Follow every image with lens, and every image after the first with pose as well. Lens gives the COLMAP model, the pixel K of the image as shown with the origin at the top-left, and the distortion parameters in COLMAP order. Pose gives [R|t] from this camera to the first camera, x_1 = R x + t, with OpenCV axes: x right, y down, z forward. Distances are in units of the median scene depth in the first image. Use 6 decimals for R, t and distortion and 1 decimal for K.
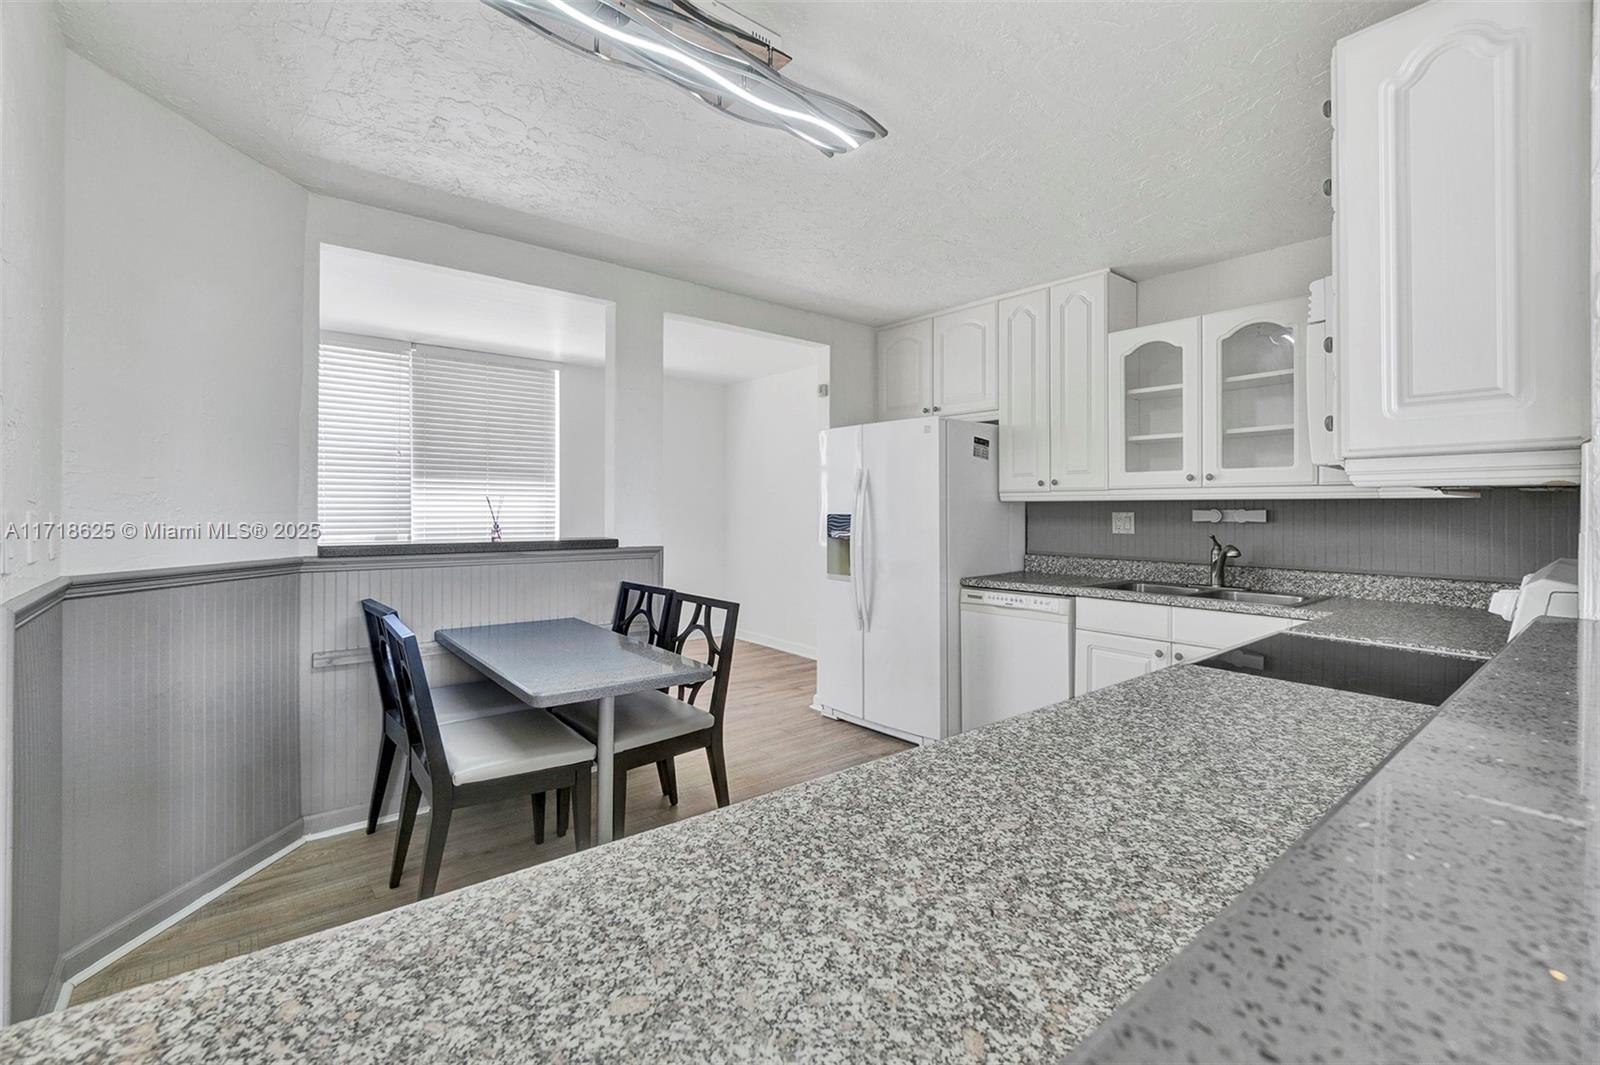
lens RADIAL K [[700.2, 0, 778.6], [0, 700.2, 507.1], [0, 0, 1]] dist [-0.006071, 0.002410]
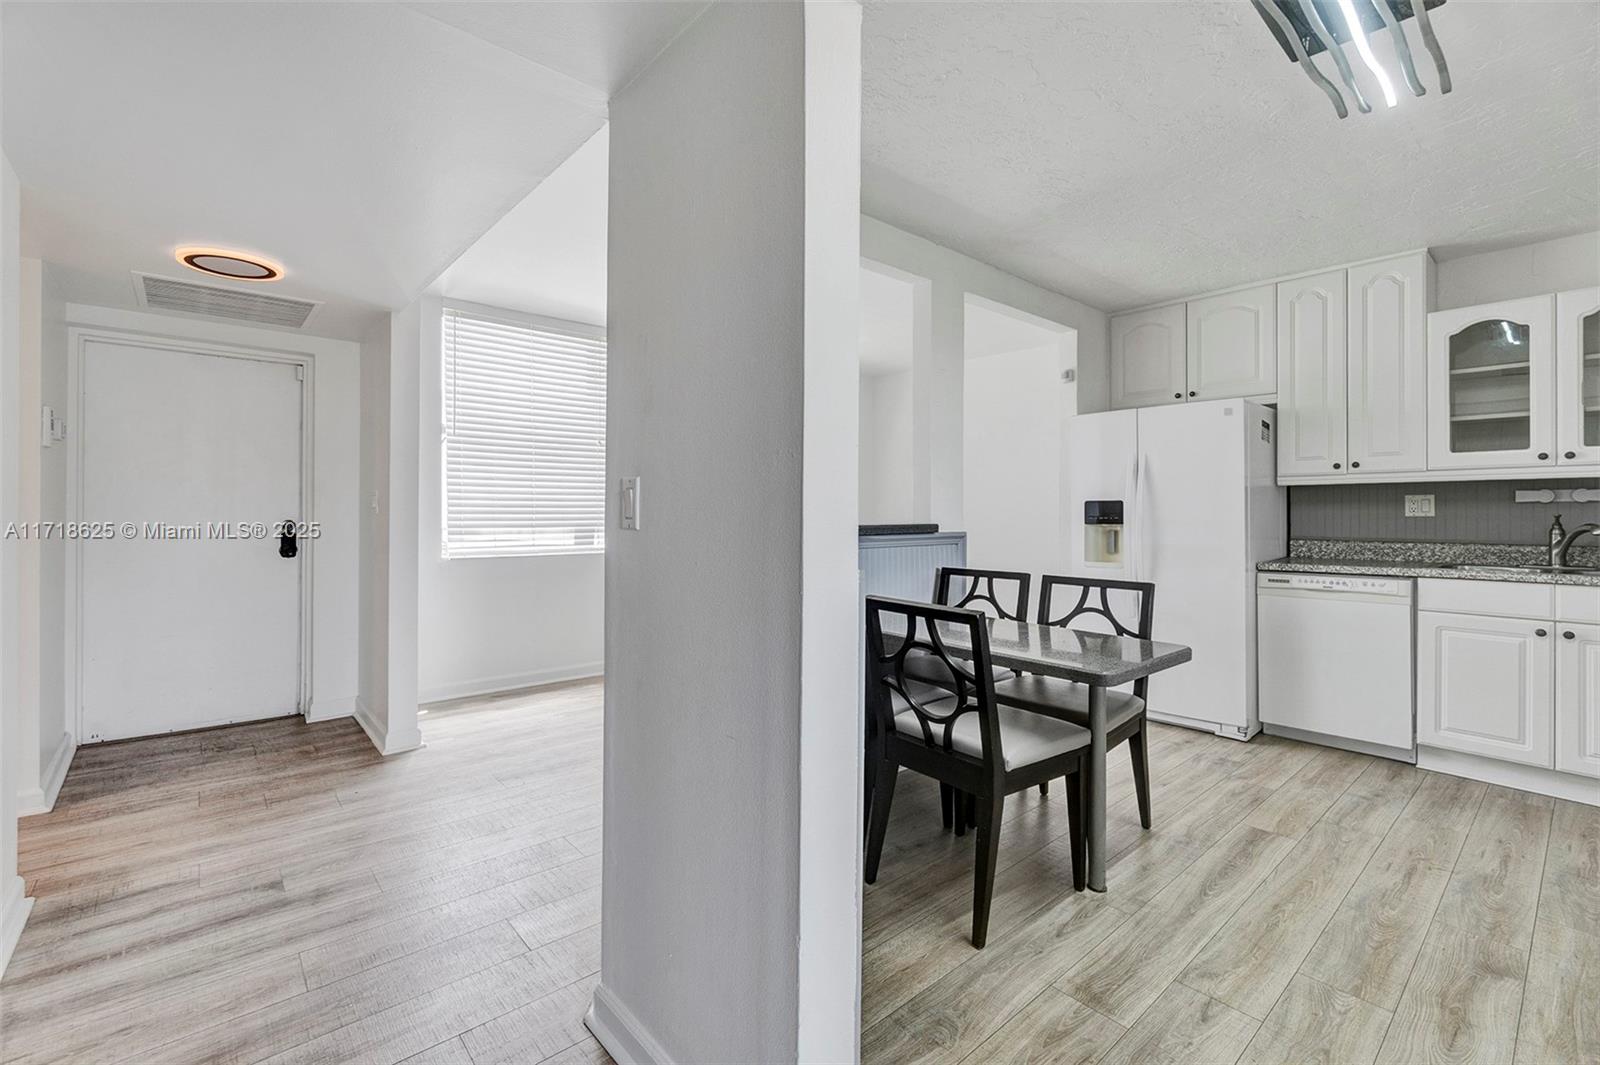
lens RADIAL K [[700.2, 0, 780.9], [0, 700.2, 506.3], [0, 0, 1]] dist [-0.006071, 0.002410]
pose [[0.999530, -0.004890, 0.030266, -0.457643], [0.005076, 0.999969, -0.006085, 0.025708], [-0.030235, 0.006236, 0.999523, 0.035722]]
